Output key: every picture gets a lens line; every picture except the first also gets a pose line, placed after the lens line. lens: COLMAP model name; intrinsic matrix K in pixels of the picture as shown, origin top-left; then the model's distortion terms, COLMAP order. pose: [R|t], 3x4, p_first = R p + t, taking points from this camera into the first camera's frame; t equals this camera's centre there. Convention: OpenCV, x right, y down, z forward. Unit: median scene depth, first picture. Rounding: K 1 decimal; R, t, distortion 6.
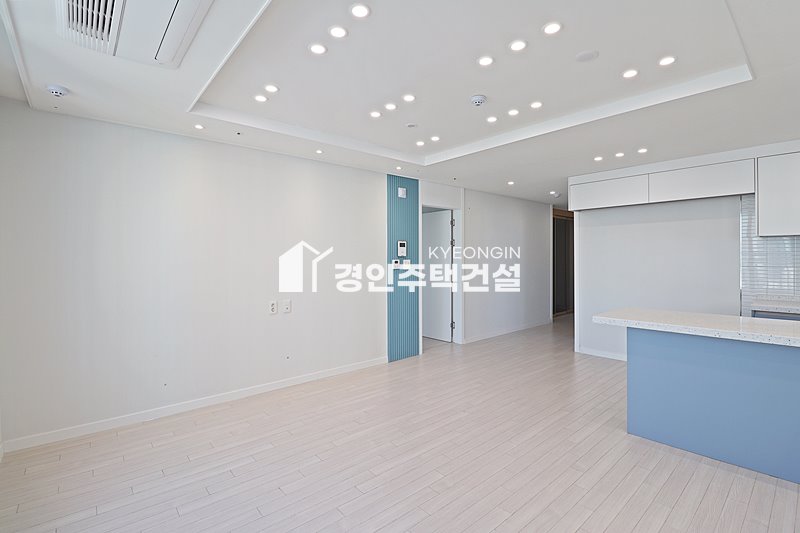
lens RADIAL K [[368.3, 0, 404.4], [0, 368.3, 259.3], [0, 0, 1]] dist [0.001867, -0.012520]
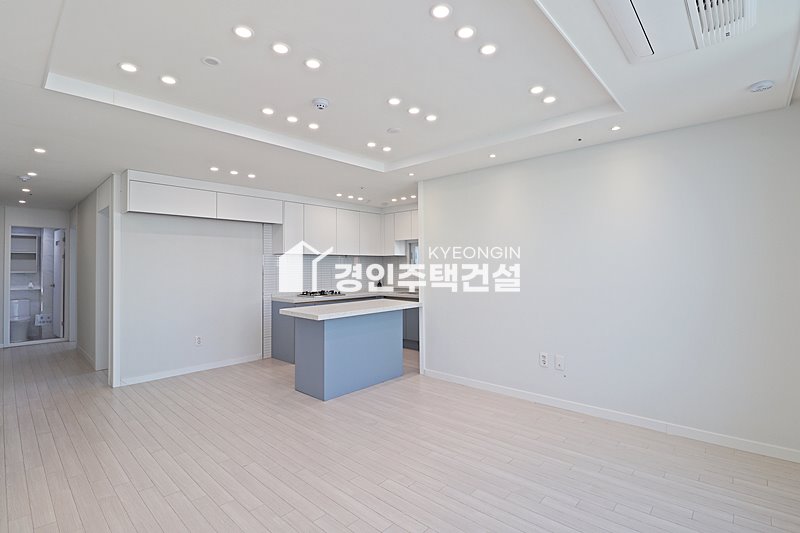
lens RADIAL K [[376.5, 0, 404.9], [0, 376.5, 261.5], [0, 0, 1]] dist [0.001729, -0.014206]
pose [[-0.107065, 0.017944, 0.994090, -0.575827], [0.011359, 0.999794, -0.016824, 0.000303], [-0.994187, 0.009491, -0.107247, 0.643859]]
